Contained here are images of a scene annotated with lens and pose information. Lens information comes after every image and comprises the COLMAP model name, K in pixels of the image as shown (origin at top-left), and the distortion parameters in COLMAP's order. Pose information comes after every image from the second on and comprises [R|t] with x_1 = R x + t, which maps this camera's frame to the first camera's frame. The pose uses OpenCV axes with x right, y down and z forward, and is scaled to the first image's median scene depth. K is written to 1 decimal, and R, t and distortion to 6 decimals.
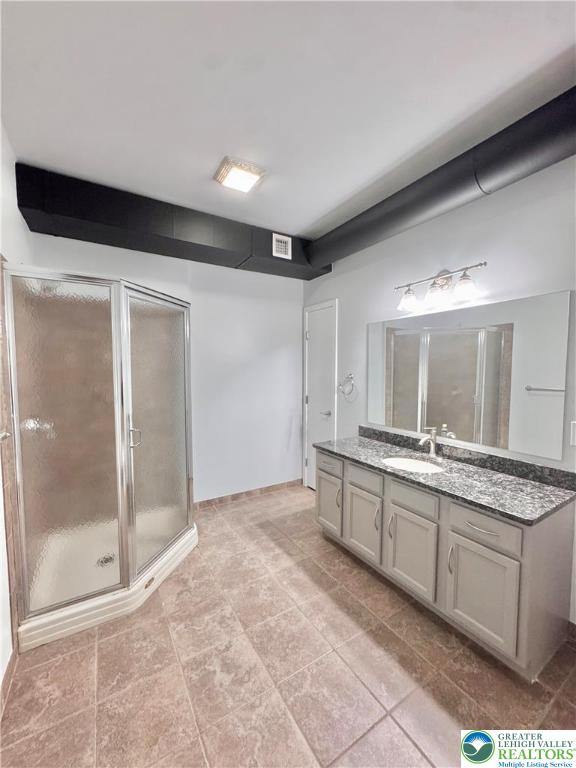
lens RADIAL K [[310.9, 0, 287.2], [0, 310.9, 379.6], [0, 0, 1]] dist [0.000538, 0.000173]
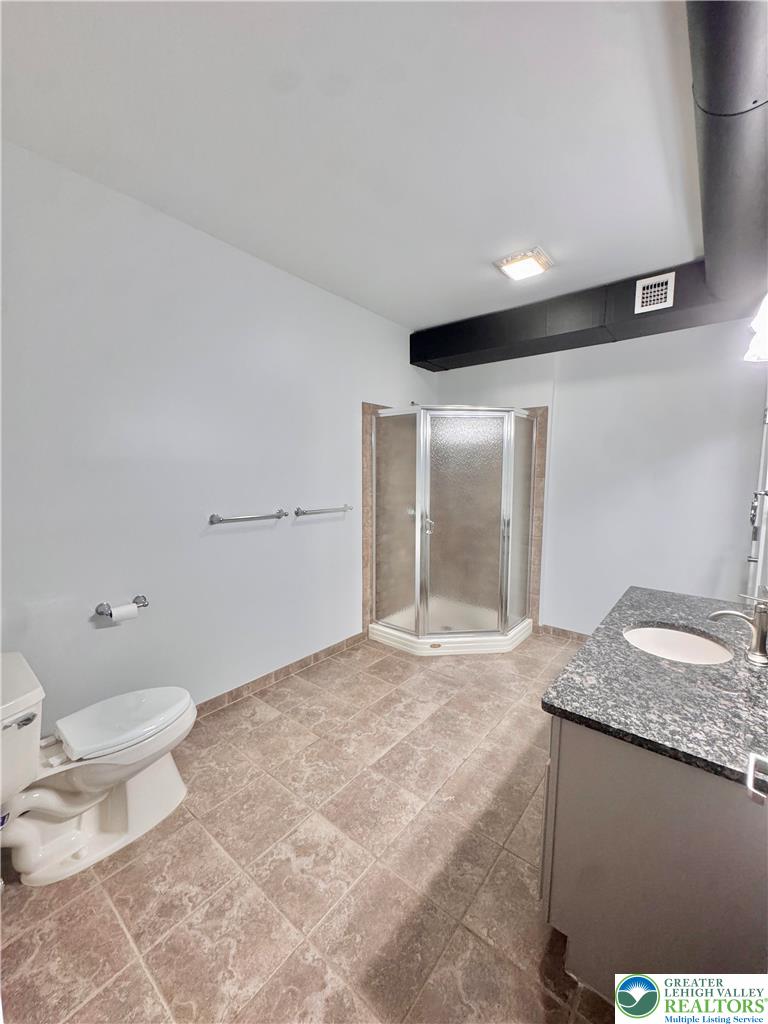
lens RADIAL K [[408.6, 0, 385.5], [0, 408.6, 511.8], [0, 0, 1]] dist [-0.003657, 0.000329]
pose [[0.322711, 0.089778, -0.942230, 1.044920], [-0.046243, 0.995798, 0.079044, -0.004598], [0.945367, 0.018063, 0.325507, 0.279171]]
